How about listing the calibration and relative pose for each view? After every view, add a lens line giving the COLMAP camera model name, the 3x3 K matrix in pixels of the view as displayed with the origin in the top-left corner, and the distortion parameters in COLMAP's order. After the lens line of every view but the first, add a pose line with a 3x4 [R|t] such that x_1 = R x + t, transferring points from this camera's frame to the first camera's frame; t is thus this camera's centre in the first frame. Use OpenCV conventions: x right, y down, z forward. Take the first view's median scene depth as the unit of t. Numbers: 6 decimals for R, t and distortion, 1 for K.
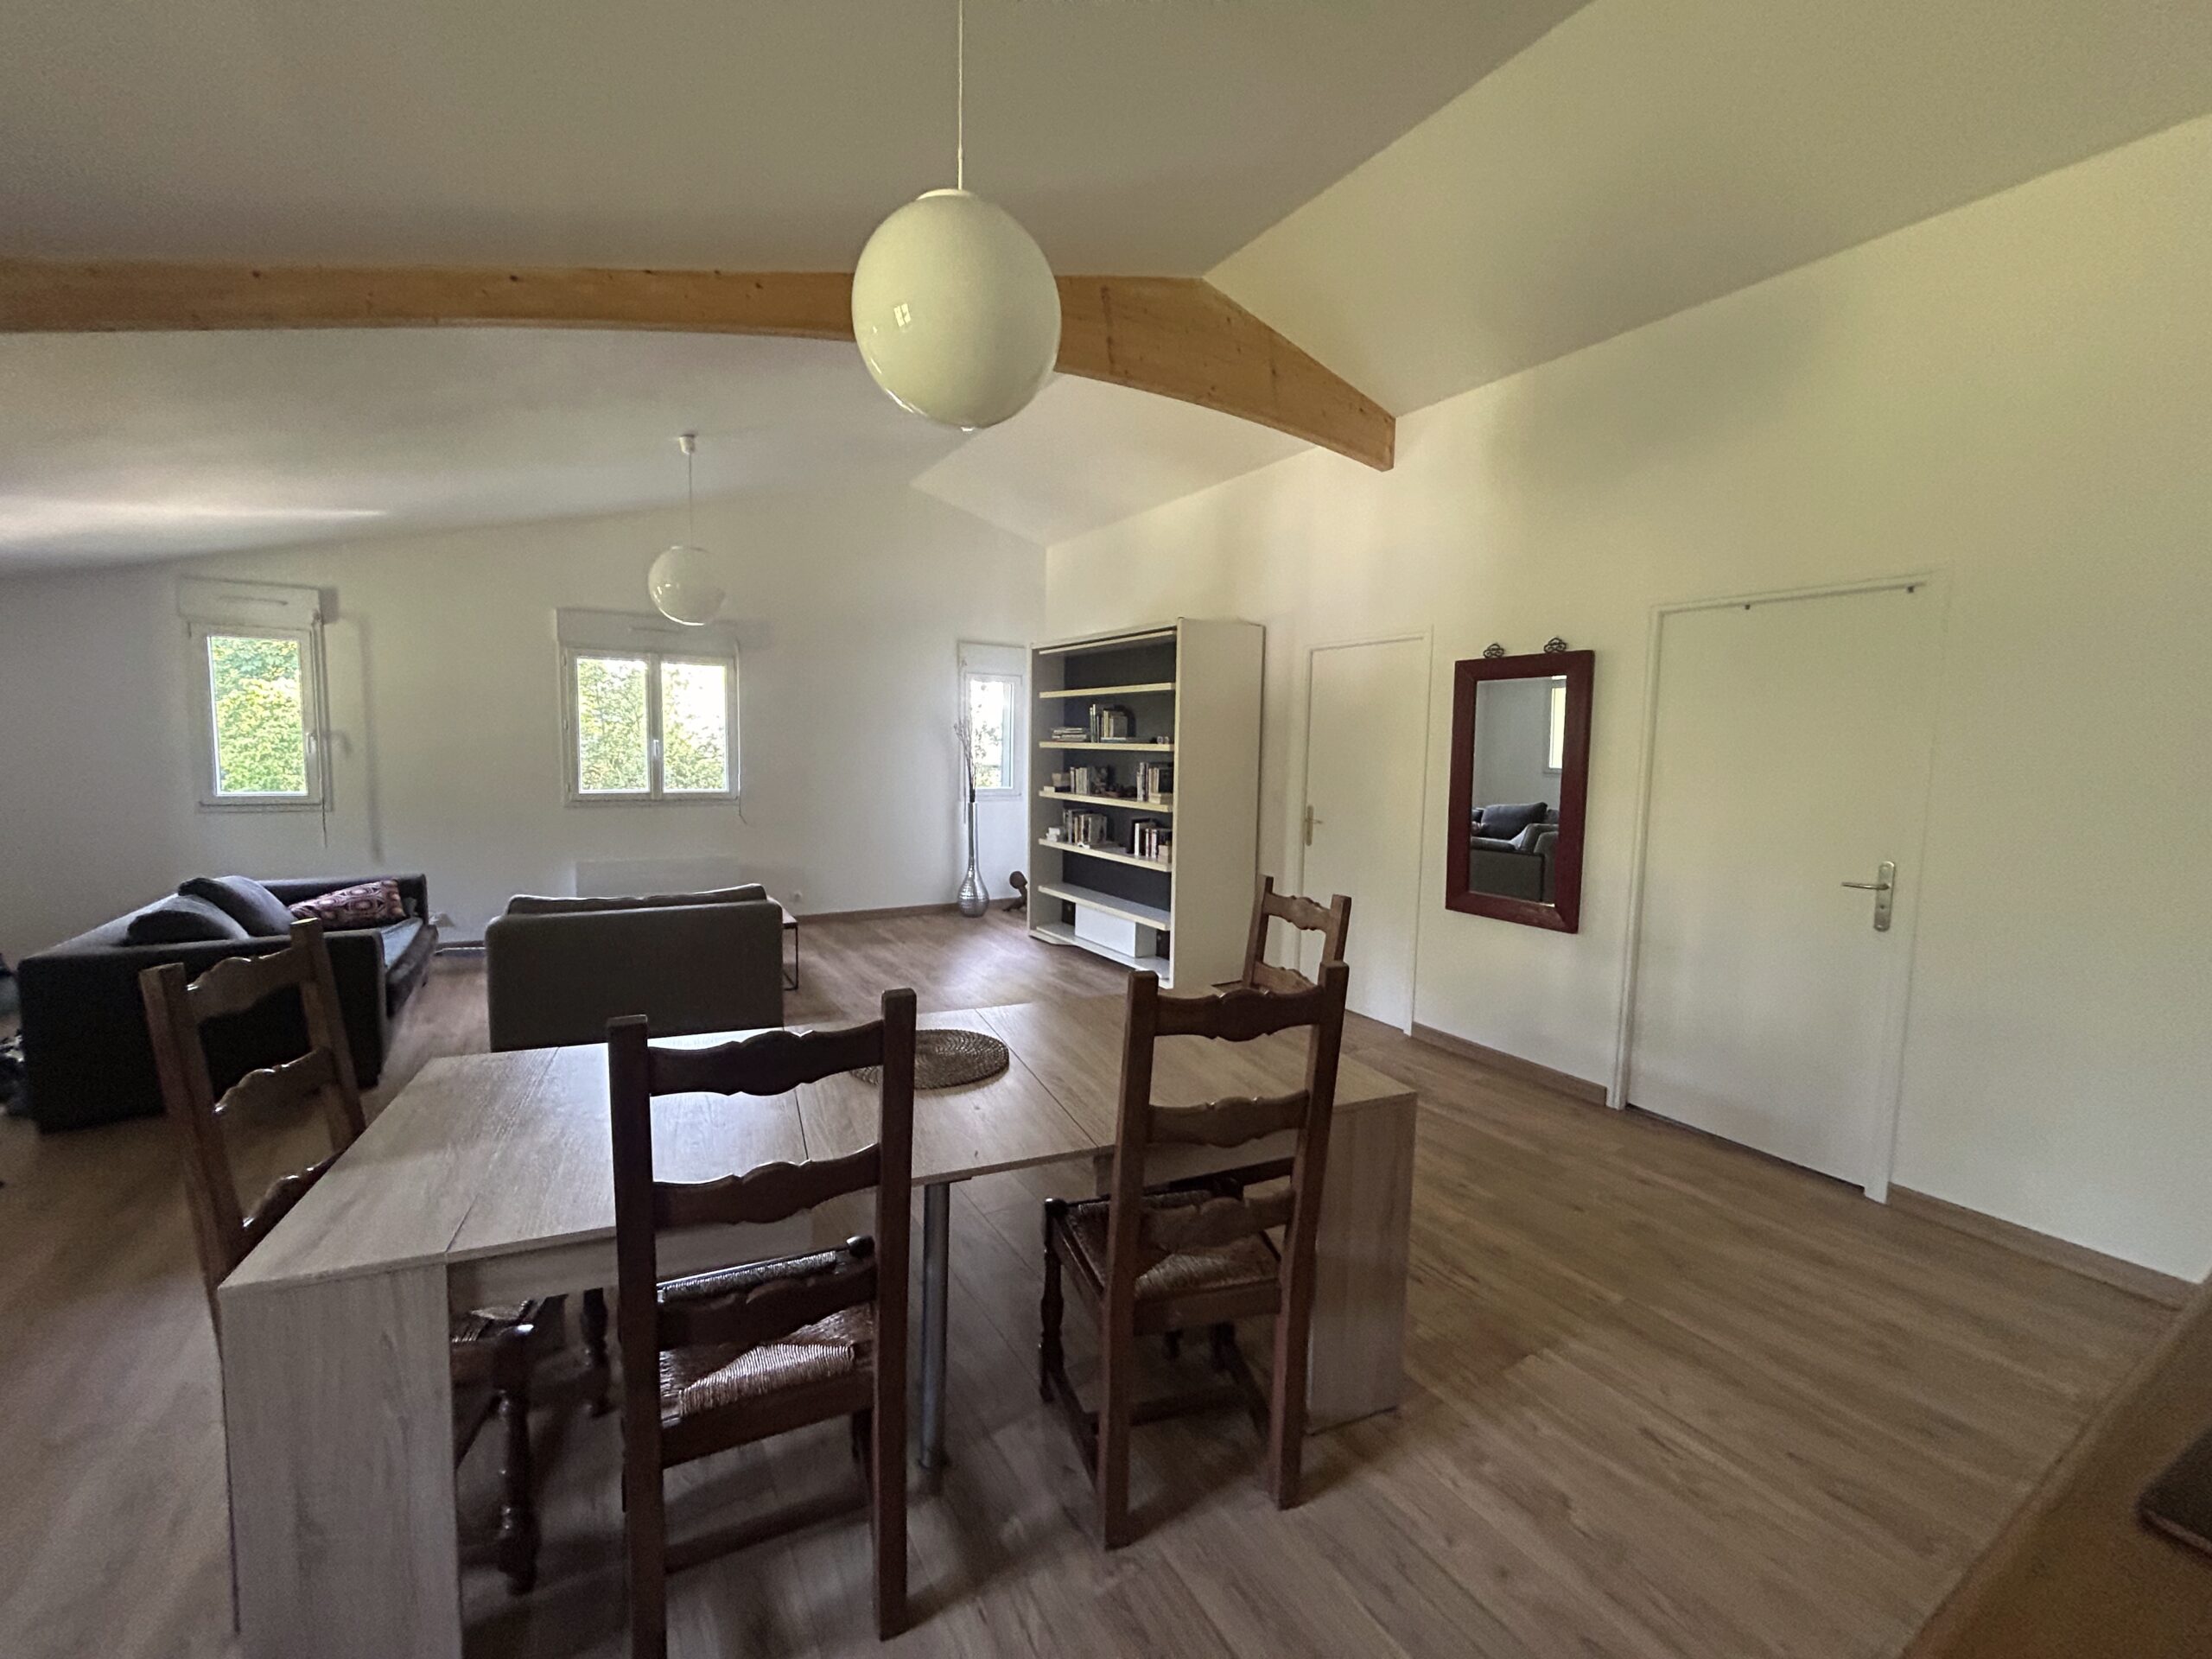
lens RADIAL K [[896.7, 0, 1106.5], [0, 896.7, 823.8], [0, 0, 1]] dist [0.000640, 0.000326]
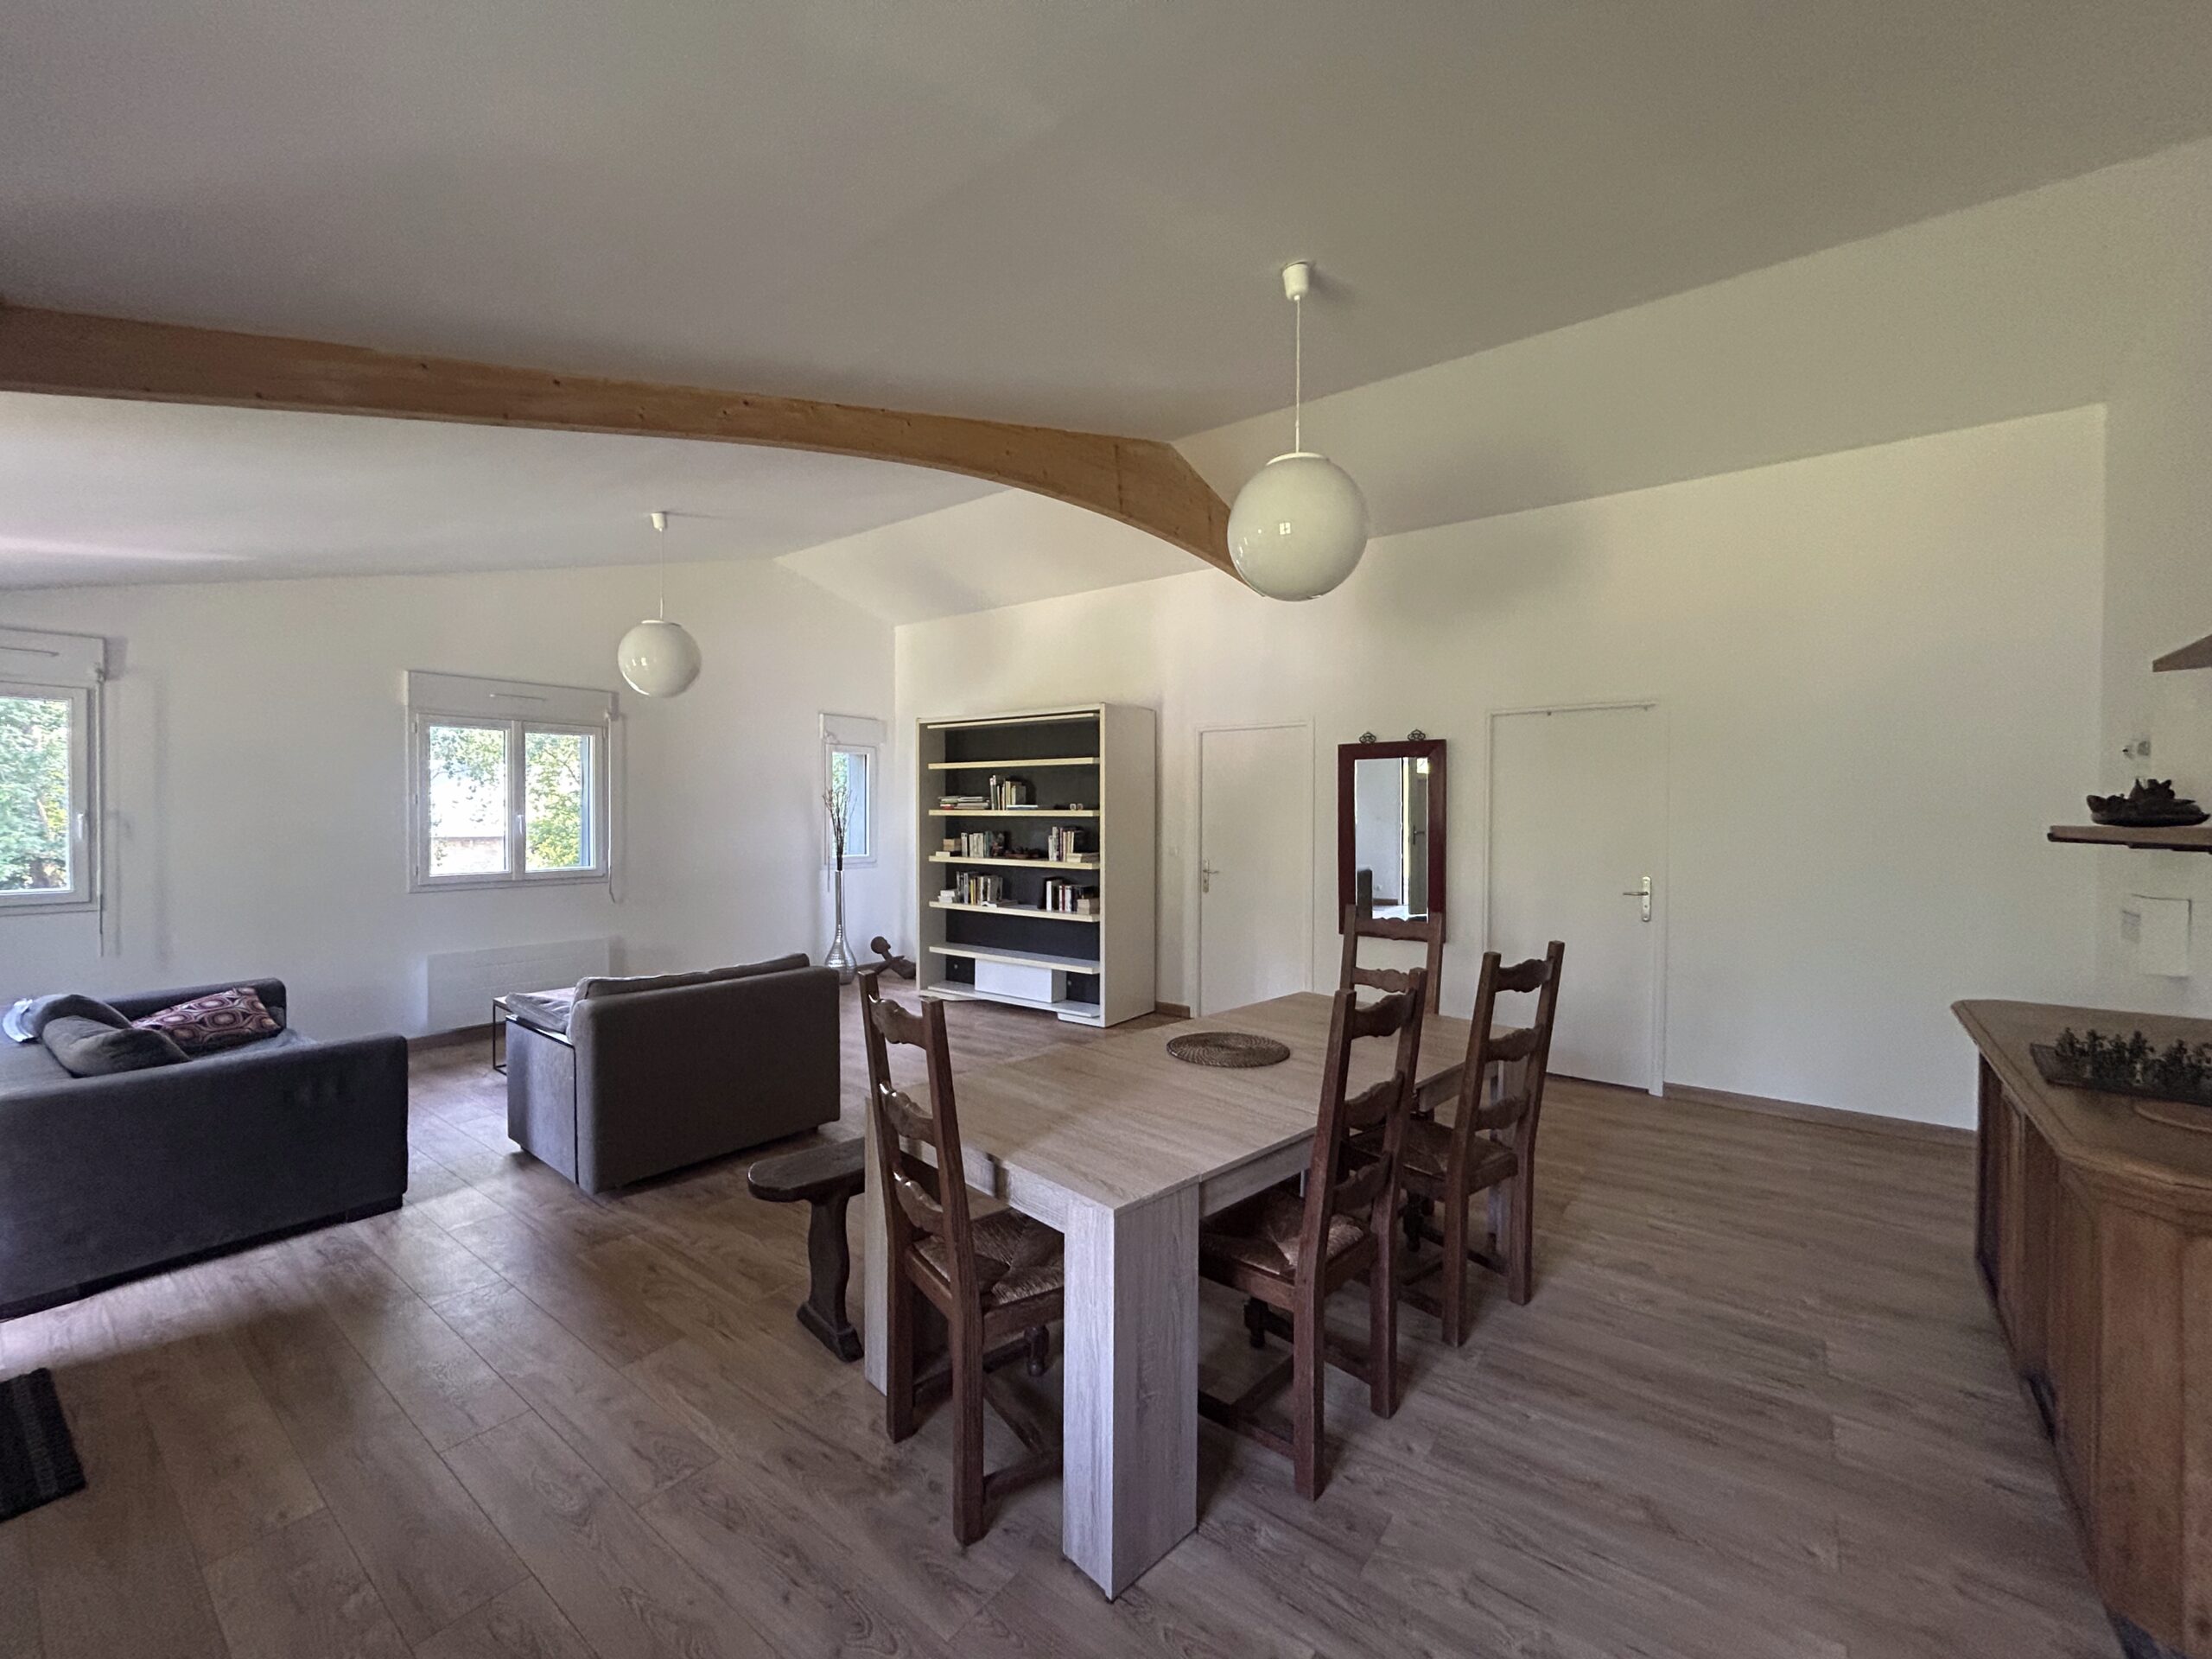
lens RADIAL K [[894.4, 0, 1106.0], [0, 894.4, 829.5], [0, 0, 1]] dist [0.001031, 0.000141]
pose [[0.932495, -0.024465, 0.360354, -0.306795], [0.047418, 0.997360, -0.054991, -0.000289], [-0.358058, 0.068366, 0.931193, -0.071068]]
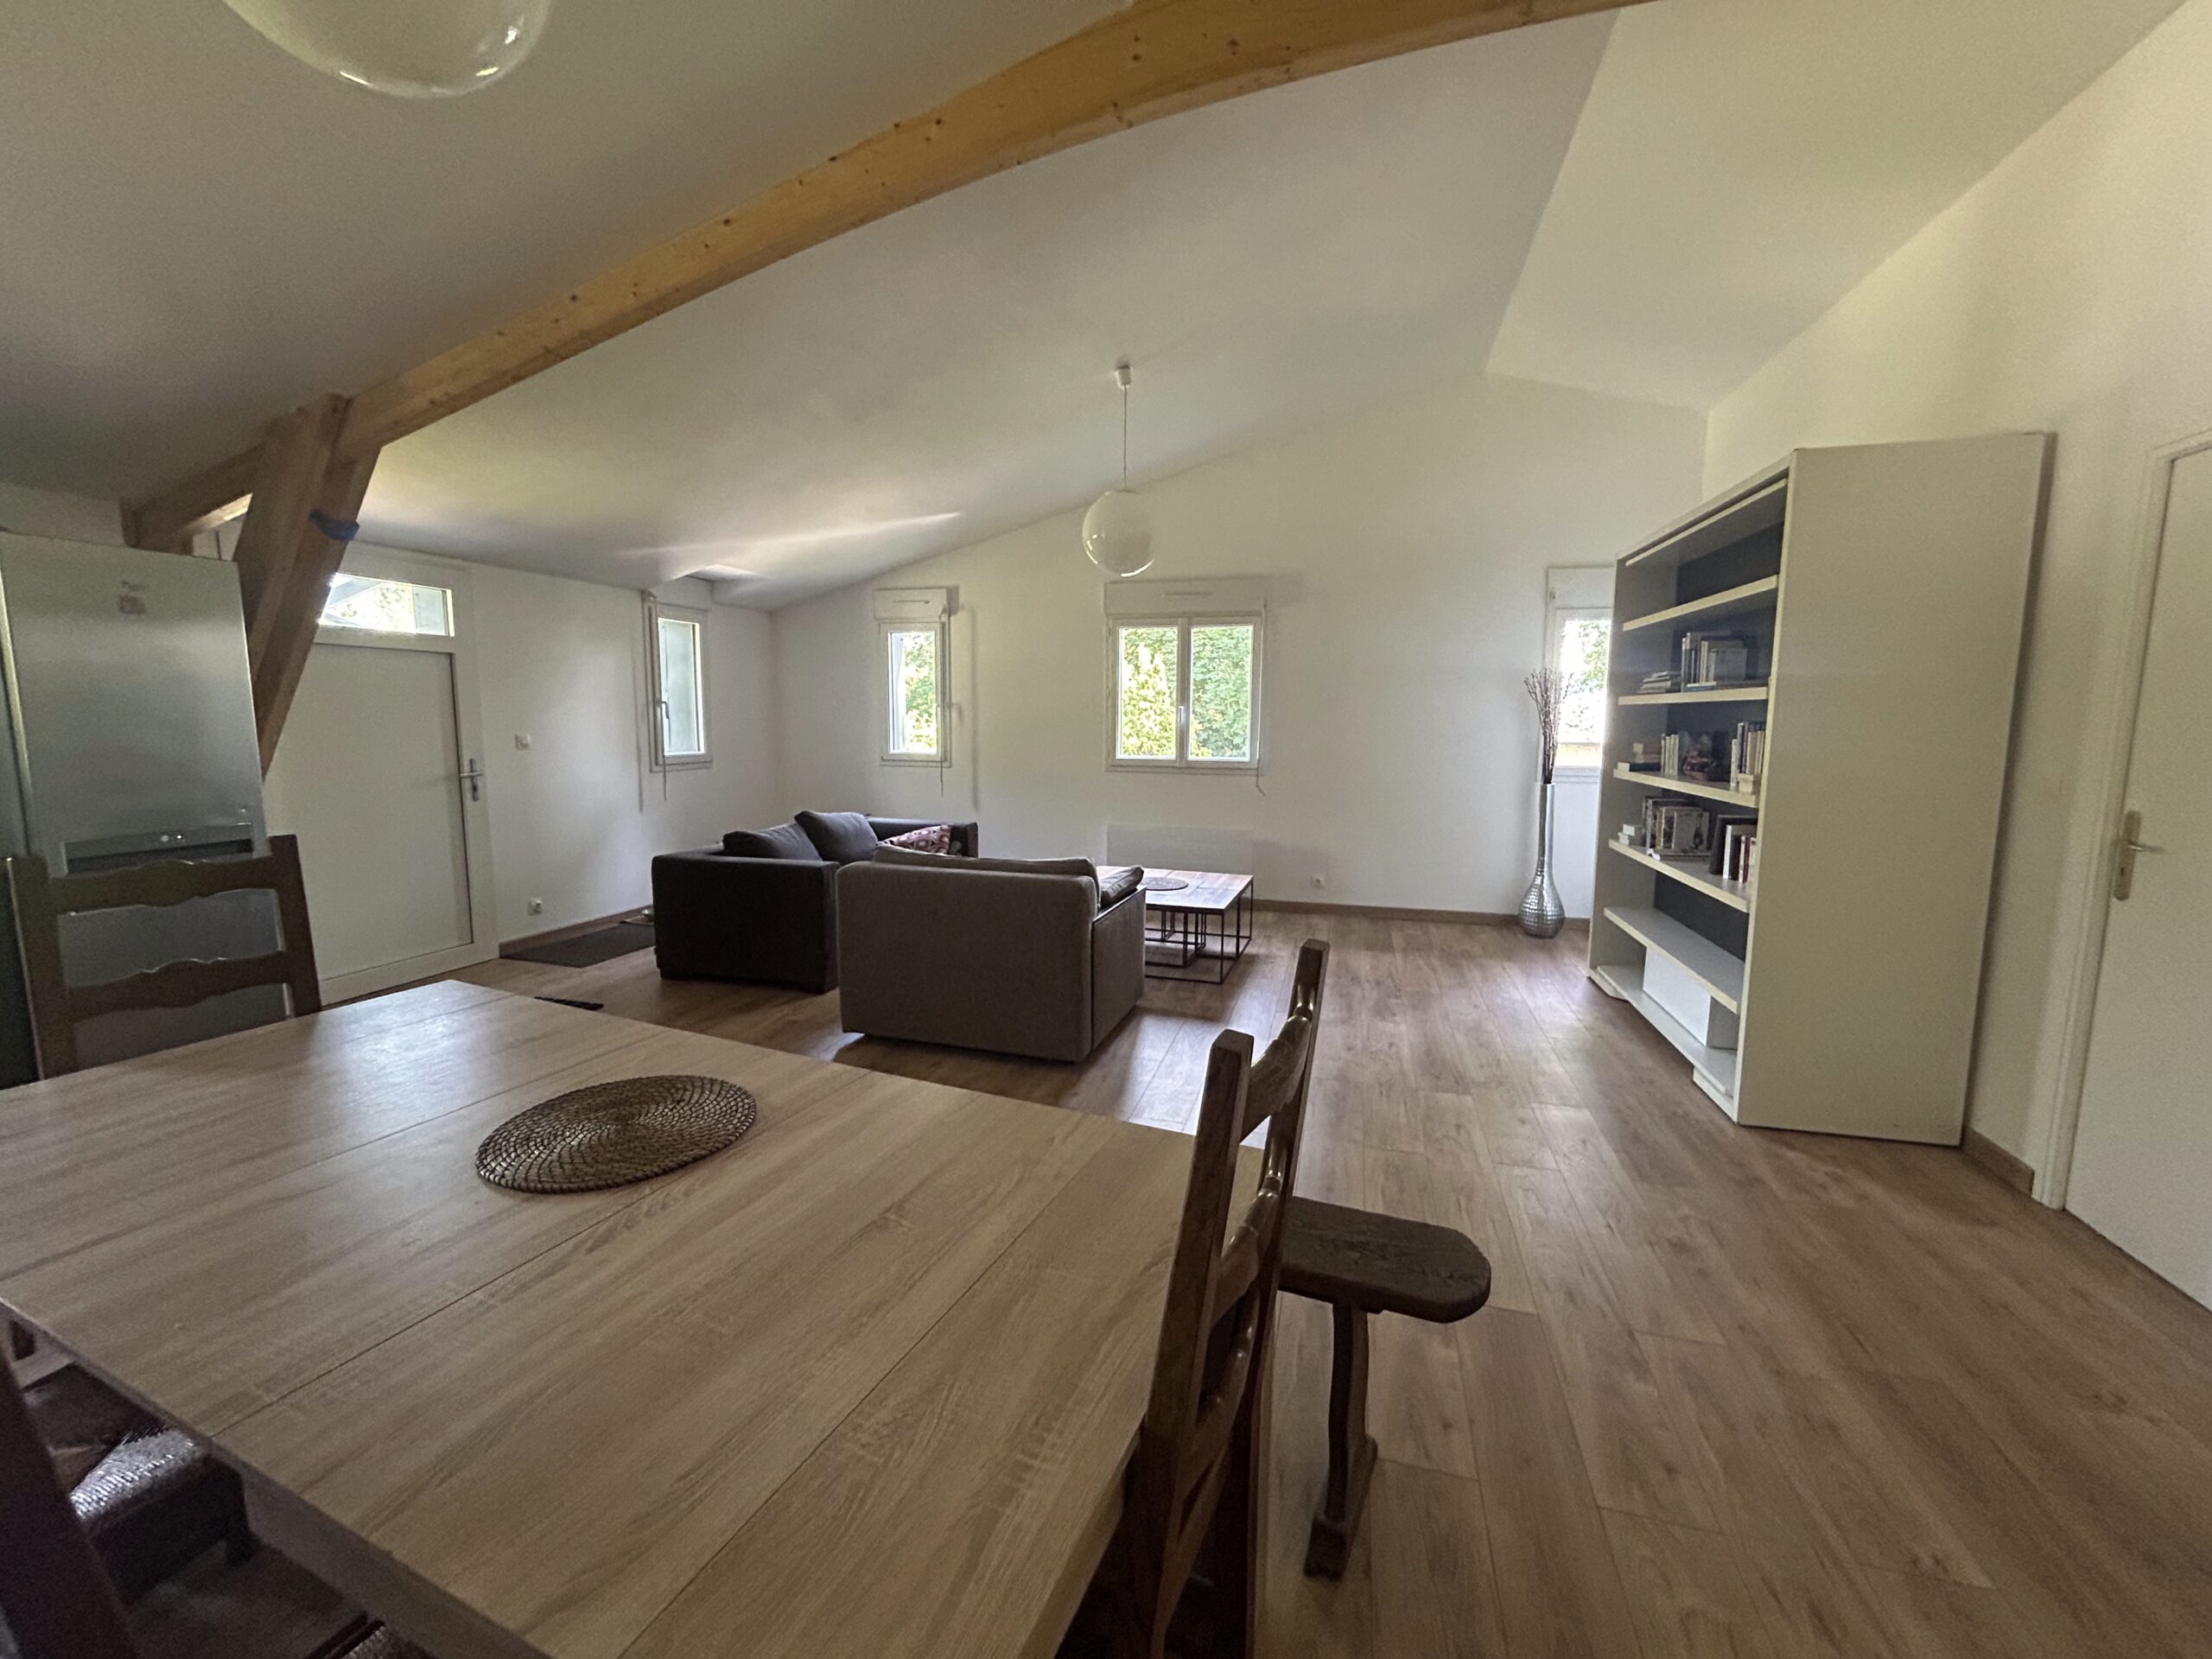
lens RADIAL K [[896.7, 0, 1106.5], [0, 896.7, 823.8], [0, 0, 1]] dist [0.000640, 0.000326]
pose [[0.686875, 0.072240, -0.723177, 0.184721], [-0.057796, 0.997326, 0.044731, -0.004296], [0.724474, 0.011073, 0.689213, 0.294636]]
